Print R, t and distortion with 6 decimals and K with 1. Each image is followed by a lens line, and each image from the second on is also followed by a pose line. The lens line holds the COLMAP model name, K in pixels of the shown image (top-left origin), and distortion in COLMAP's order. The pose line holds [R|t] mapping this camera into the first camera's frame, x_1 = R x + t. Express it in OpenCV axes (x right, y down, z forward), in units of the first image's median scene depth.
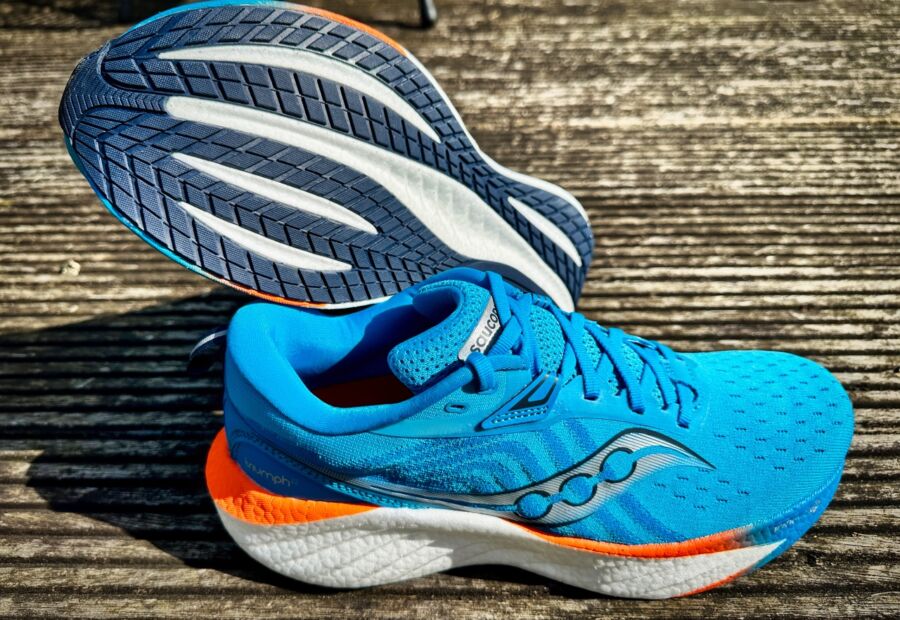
lens RADIAL K [[659.4, 0, 450.0], [0, 659.4, 310.0], [0, 0, 1]] dist [-0.036244, 0.004636]
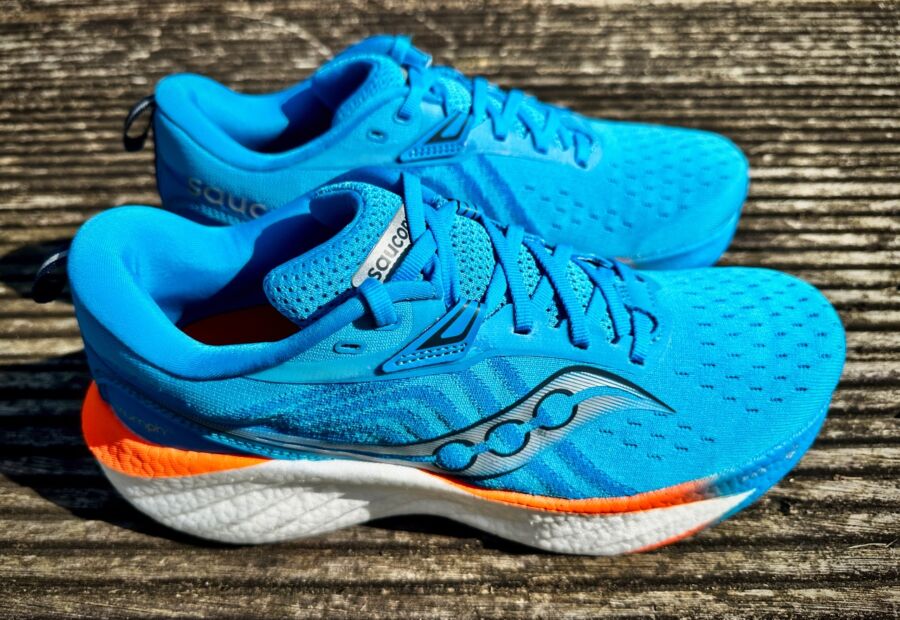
lens RADIAL K [[679.8, 0, 449.3], [0, 679.8, 303.6], [0, 0, 1]] dist [-0.045199, 0.007705]
pose [[0.999984, -0.004747, 0.002938, 0.106233], [0.004315, 0.991157, 0.132627, -0.010951], [-0.003542, -0.132612, 0.991162, 0.147060]]
